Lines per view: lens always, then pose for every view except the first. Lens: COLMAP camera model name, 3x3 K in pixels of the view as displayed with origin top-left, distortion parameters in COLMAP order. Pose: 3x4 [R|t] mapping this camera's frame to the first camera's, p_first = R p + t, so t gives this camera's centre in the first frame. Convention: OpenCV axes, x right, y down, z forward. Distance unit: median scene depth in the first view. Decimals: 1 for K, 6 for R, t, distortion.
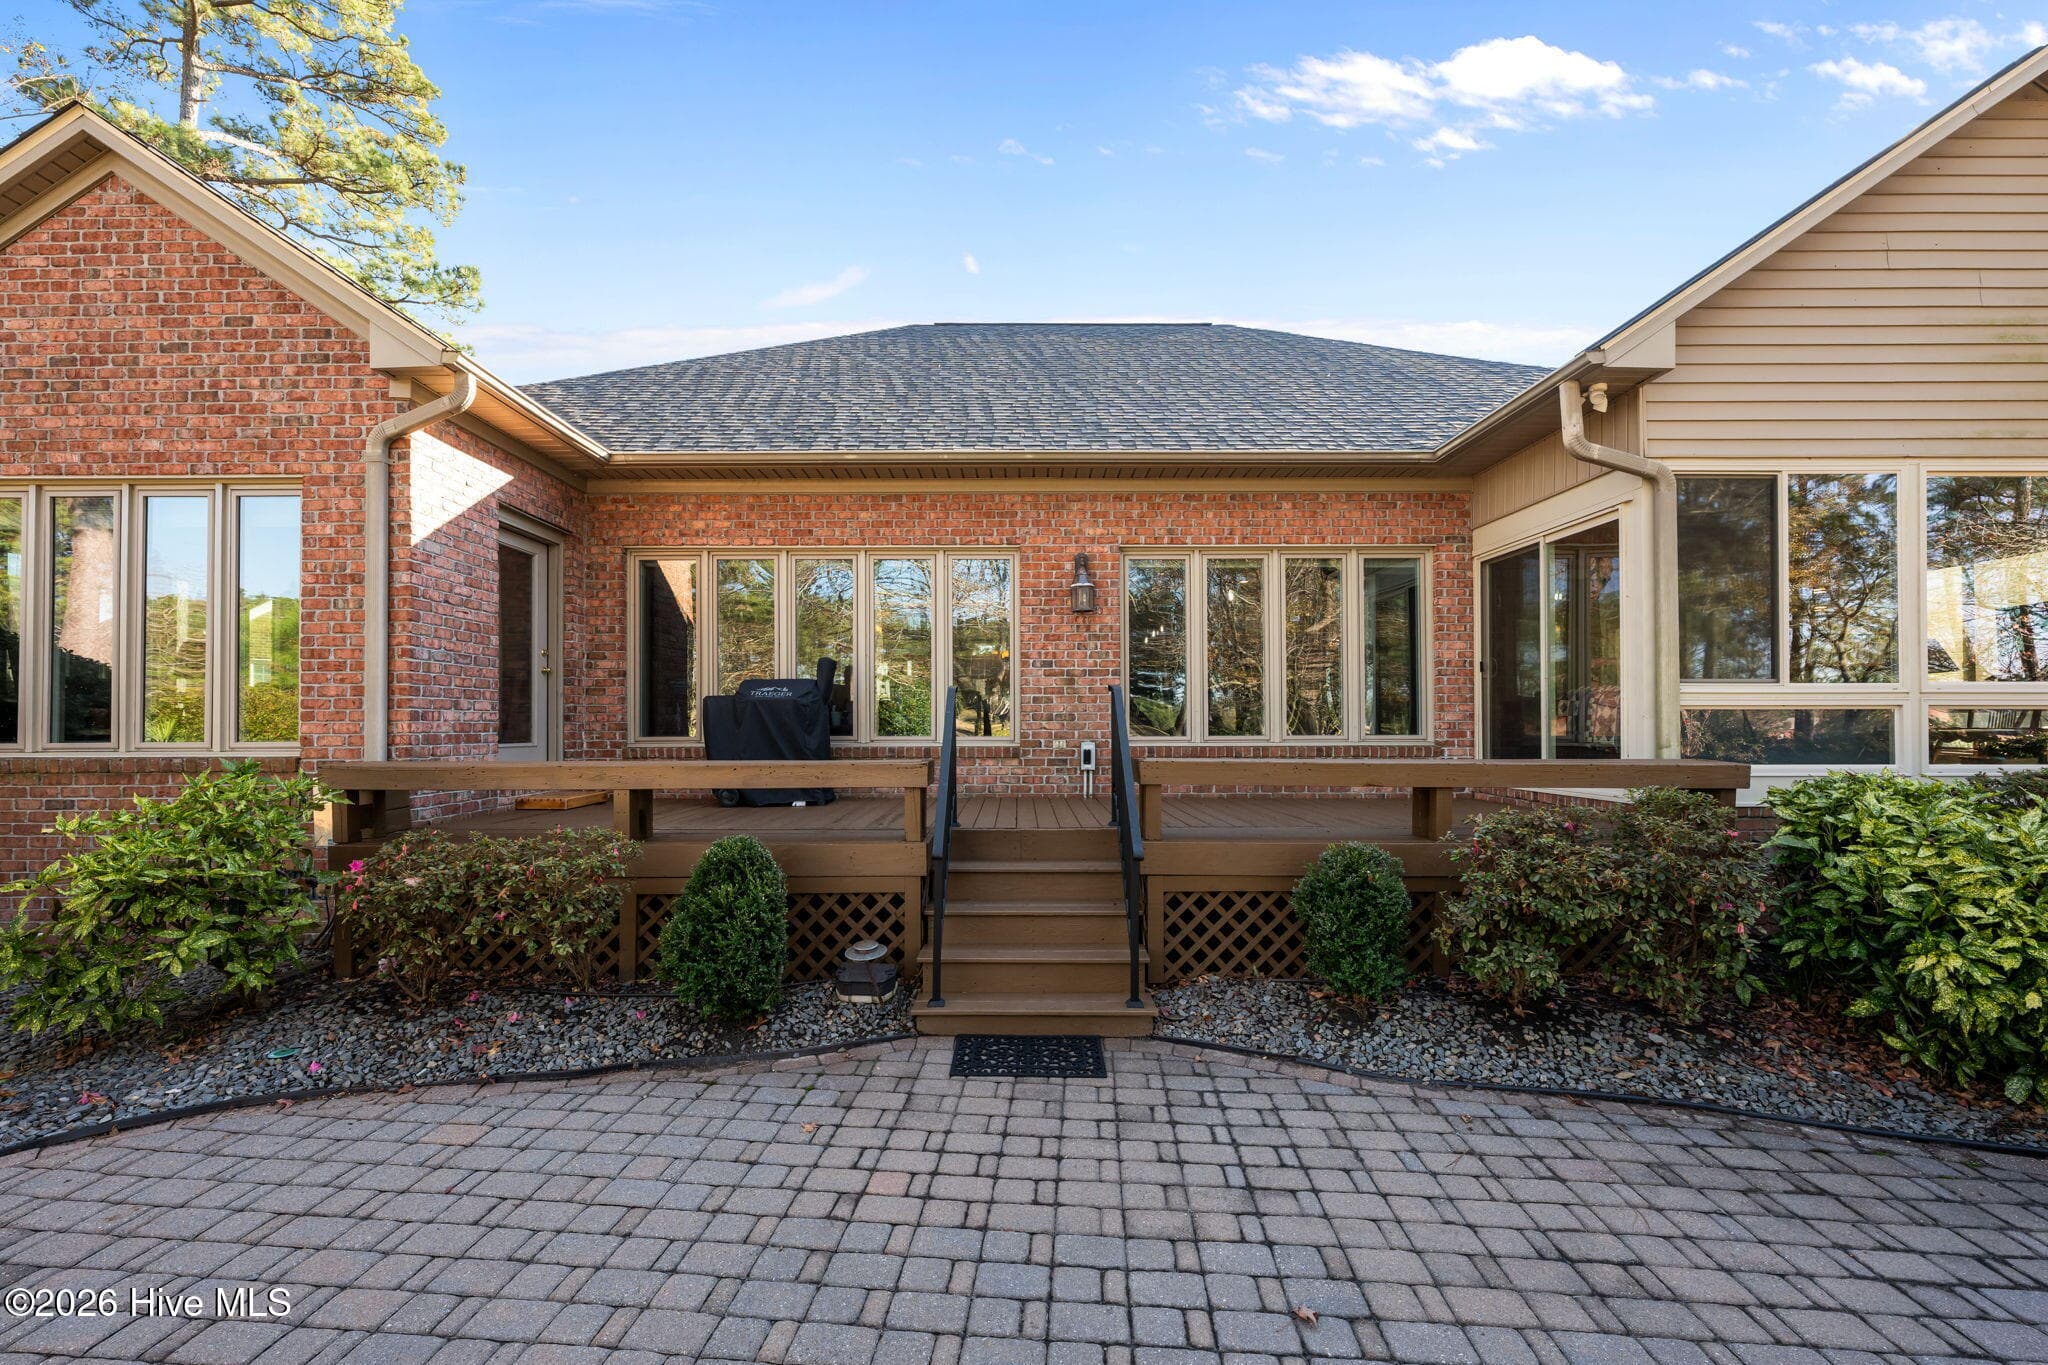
lens RADIAL K [[841.5, 0, 1031.1], [0, 841.5, 712.3], [0, 0, 1]] dist [0.001871, 0.000063]
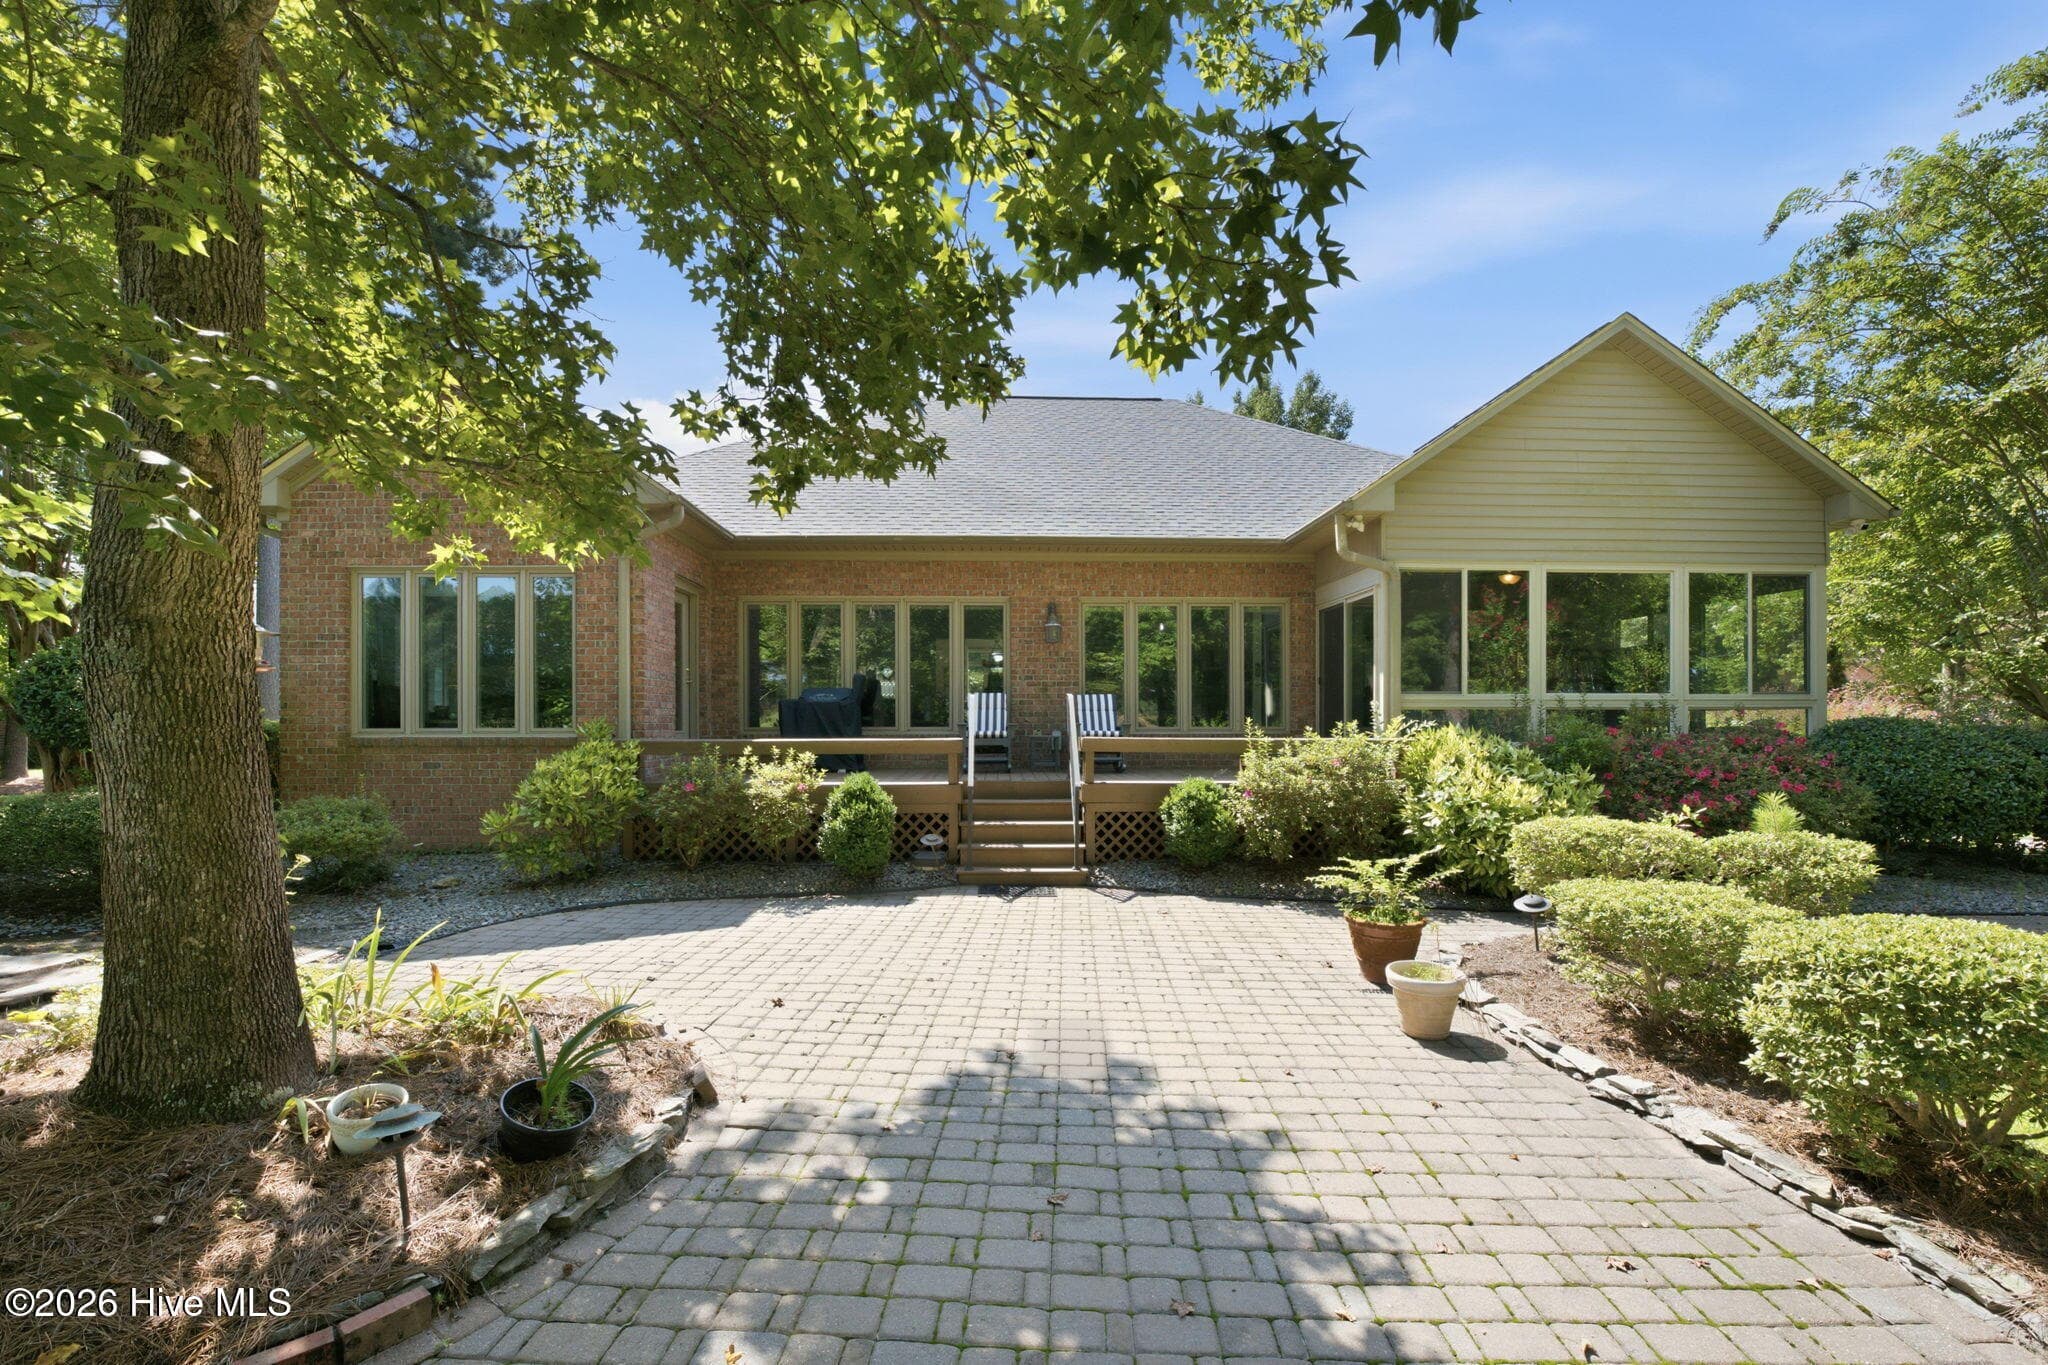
lens RADIAL K [[841.5, 0, 1031.1], [0, 841.5, 712.3], [0, 0, 1]] dist [0.001871, 0.000063]
pose [[0.999739, 0.001280, 0.022798, -0.015560], [-0.001341, 0.999995, 0.002691, -0.001946], [-0.022794, -0.002721, 0.999736, -0.657933]]
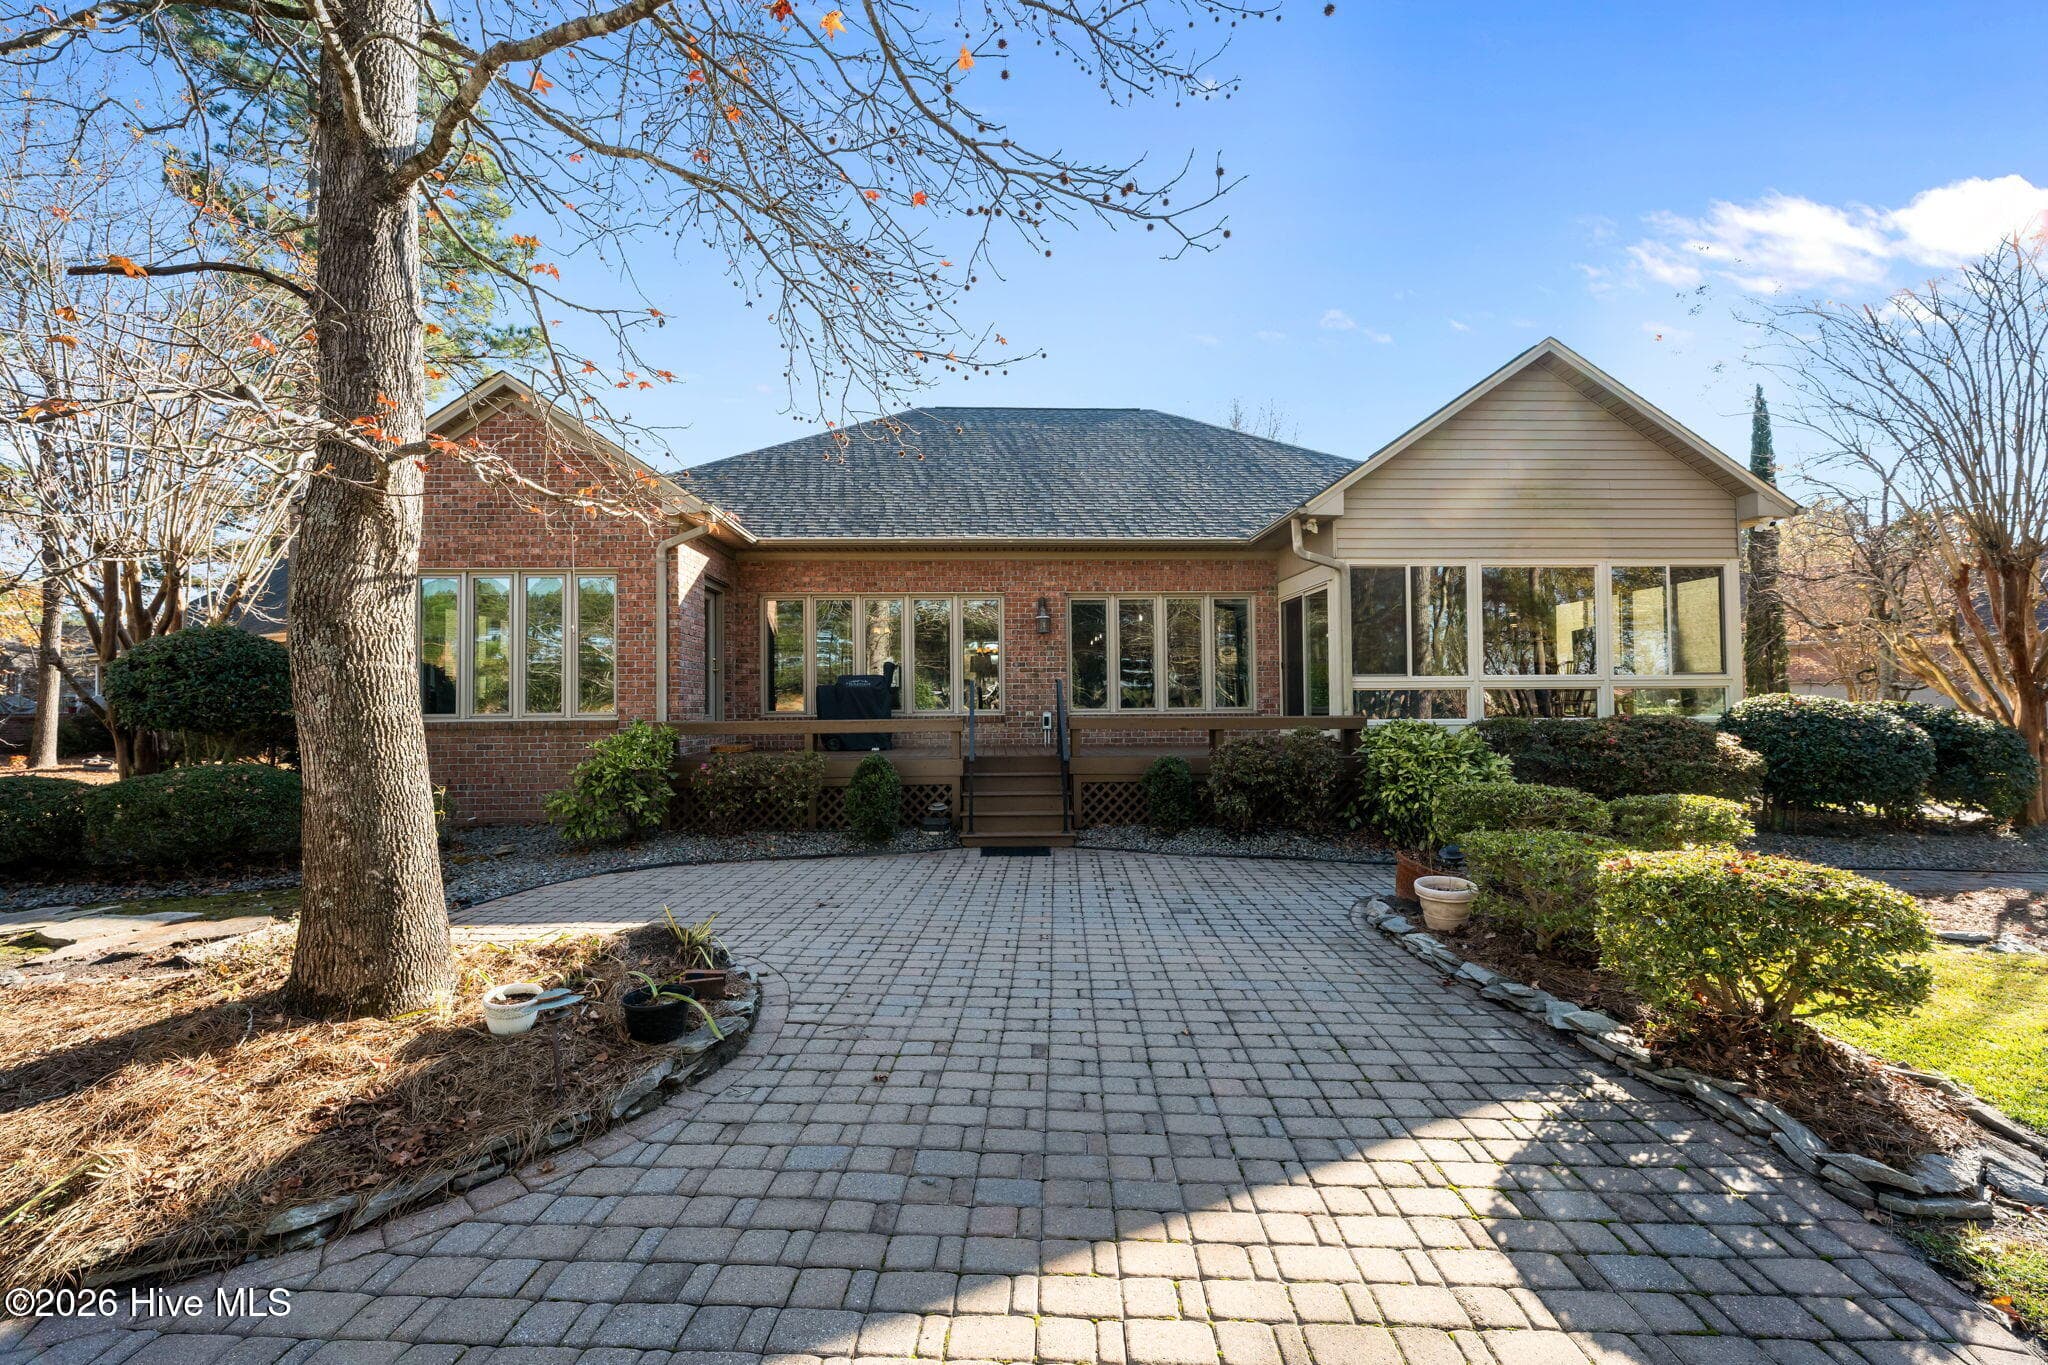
lens RADIAL K [[817.6, 0, 1024.0], [0, 817.6, 682.5], [0, 0, 1]] dist [0.000818, -0.000486]
pose [[0.999651, -0.005085, 0.025937, -0.024557], [0.005512, 0.999850, -0.016409, 0.004828], [-0.025850, 0.016546, 0.999529, -0.811934]]
